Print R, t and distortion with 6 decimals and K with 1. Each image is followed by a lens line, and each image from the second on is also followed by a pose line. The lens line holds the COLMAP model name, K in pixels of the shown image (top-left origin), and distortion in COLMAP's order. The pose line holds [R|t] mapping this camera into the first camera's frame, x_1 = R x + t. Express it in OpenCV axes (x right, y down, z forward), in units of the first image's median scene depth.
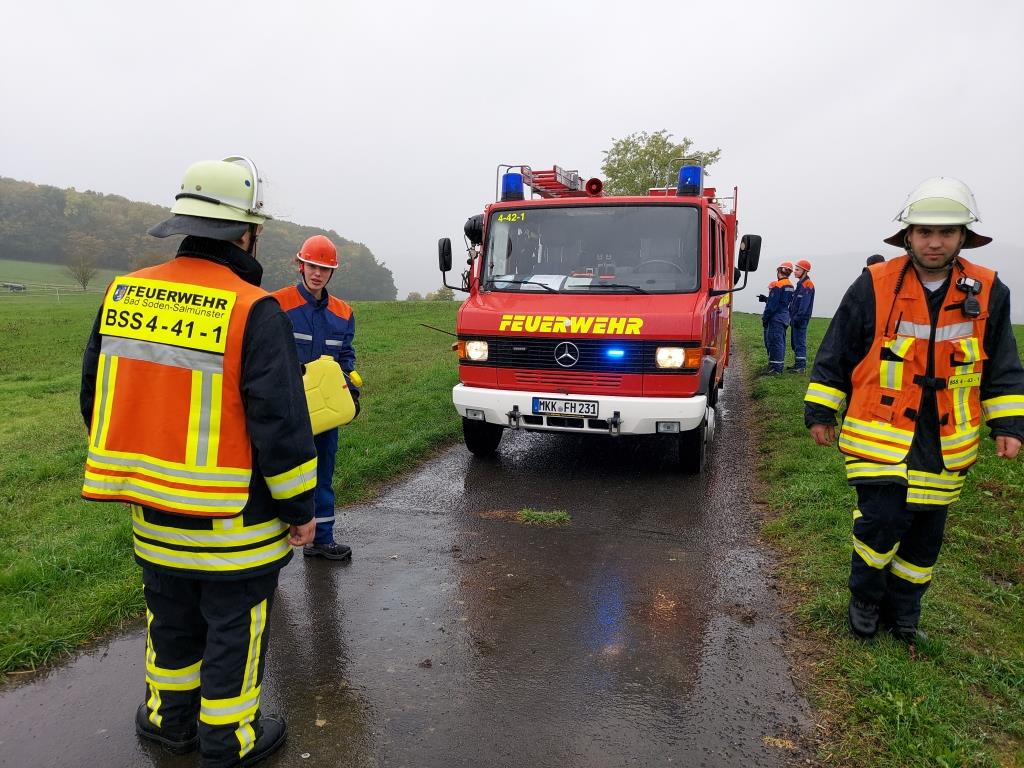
lens RADIAL K [[722.0, 0, 512.0], [0, 722.0, 384.0], [0, 0, 1]] dist [0.008420, -0.002336]
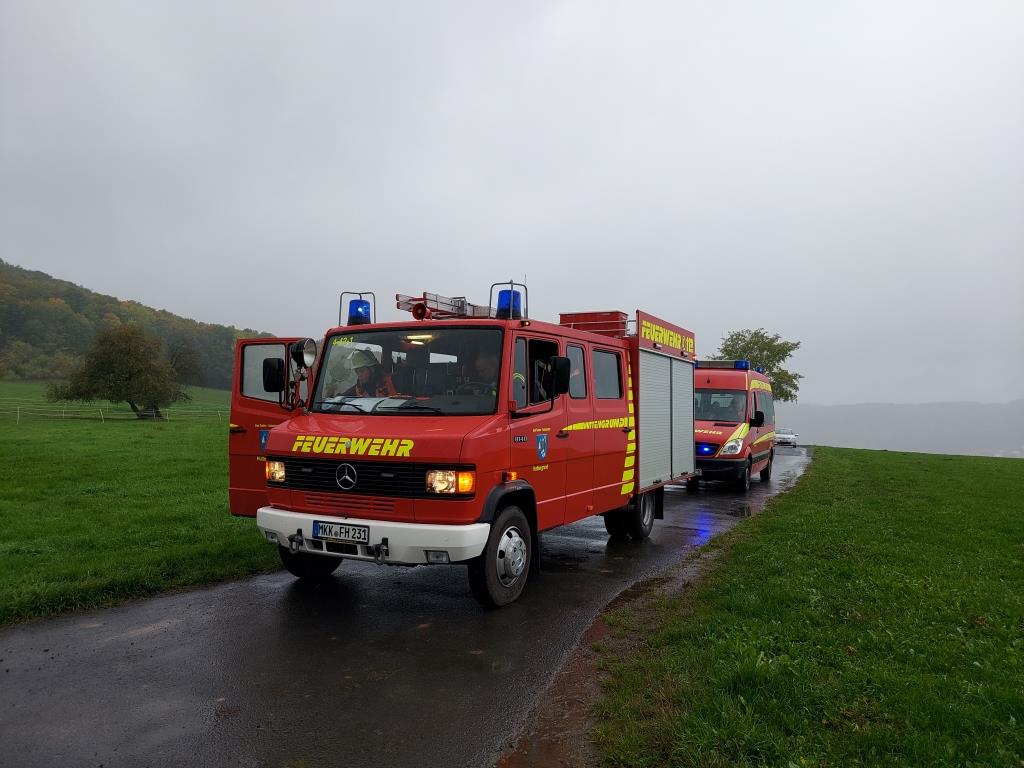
lens RADIAL K [[722.0, 0, 512.0], [0, 722.0, 384.0], [0, 0, 1]] dist [0.008420, -0.002336]
pose [[0.988863, -0.000468, -0.148831, 0.439160], [-0.025908, 0.984186, -0.175234, 0.001088], [0.146559, 0.177138, 0.973212, 0.063714]]
